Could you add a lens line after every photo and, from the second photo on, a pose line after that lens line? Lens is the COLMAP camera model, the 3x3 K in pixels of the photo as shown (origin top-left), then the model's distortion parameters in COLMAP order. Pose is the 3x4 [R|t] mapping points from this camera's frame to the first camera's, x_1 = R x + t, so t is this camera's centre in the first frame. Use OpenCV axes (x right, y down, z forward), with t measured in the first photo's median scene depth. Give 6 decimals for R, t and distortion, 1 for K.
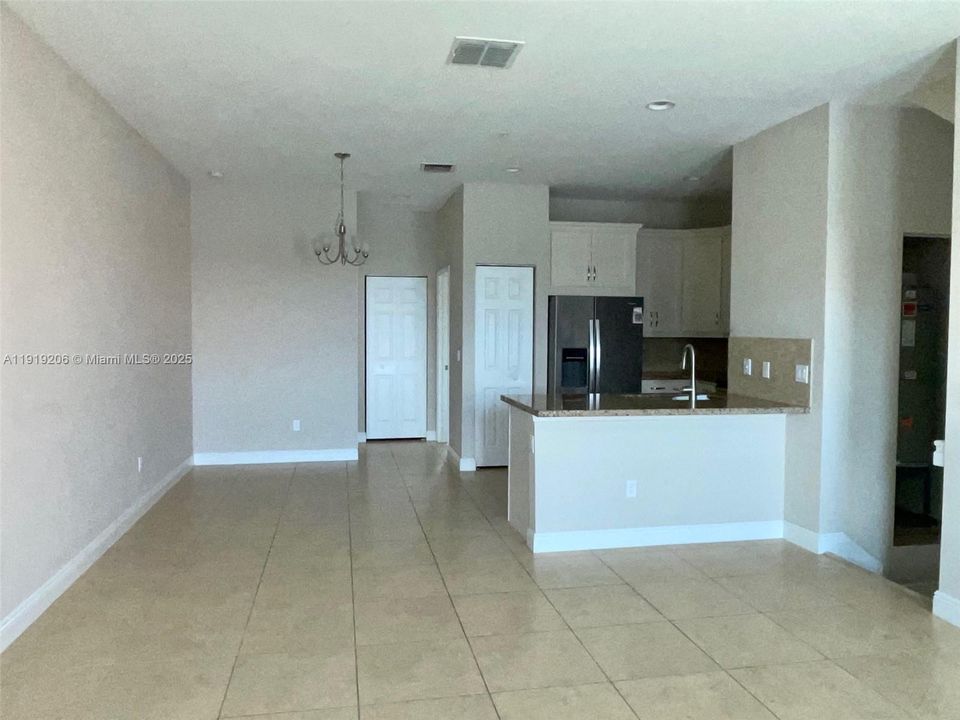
lens RADIAL K [[701.0, 0, 480.0], [0, 701.0, 360.0], [0, 0, 1]] dist [0.066882, -0.096172]
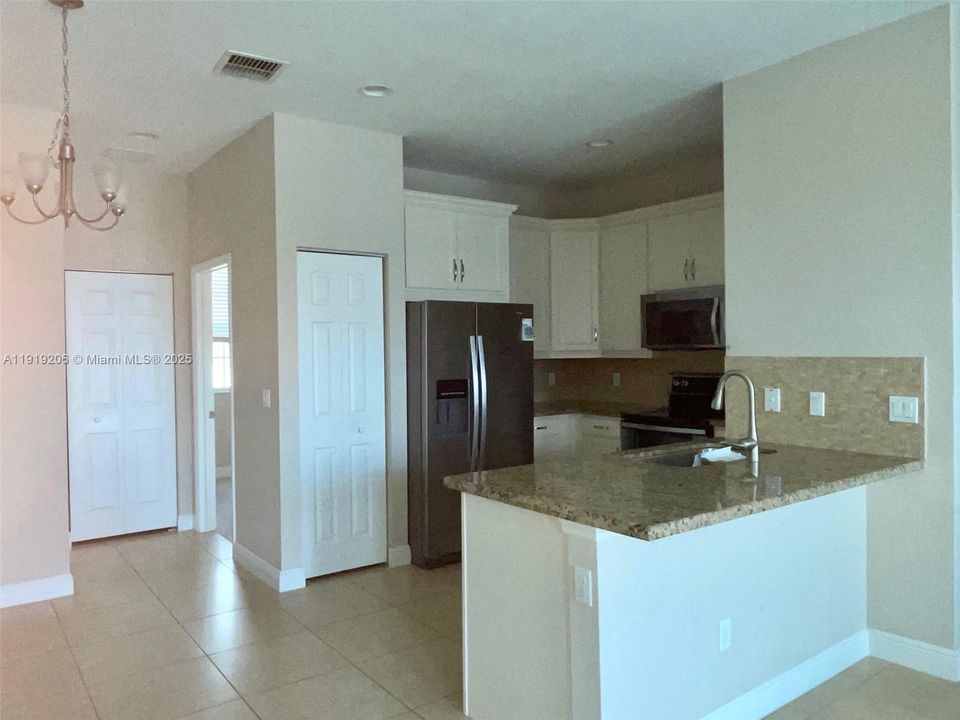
lens RADIAL K [[701.0, 0, 480.0], [0, 701.0, 360.0], [0, 0, 1]] dist [0.066882, -0.096172]
pose [[0.901857, -0.028213, 0.431113, -0.128991], [0.041083, 0.998944, -0.020568, -0.019753], [-0.430078, 0.036261, 0.902063, 0.377151]]
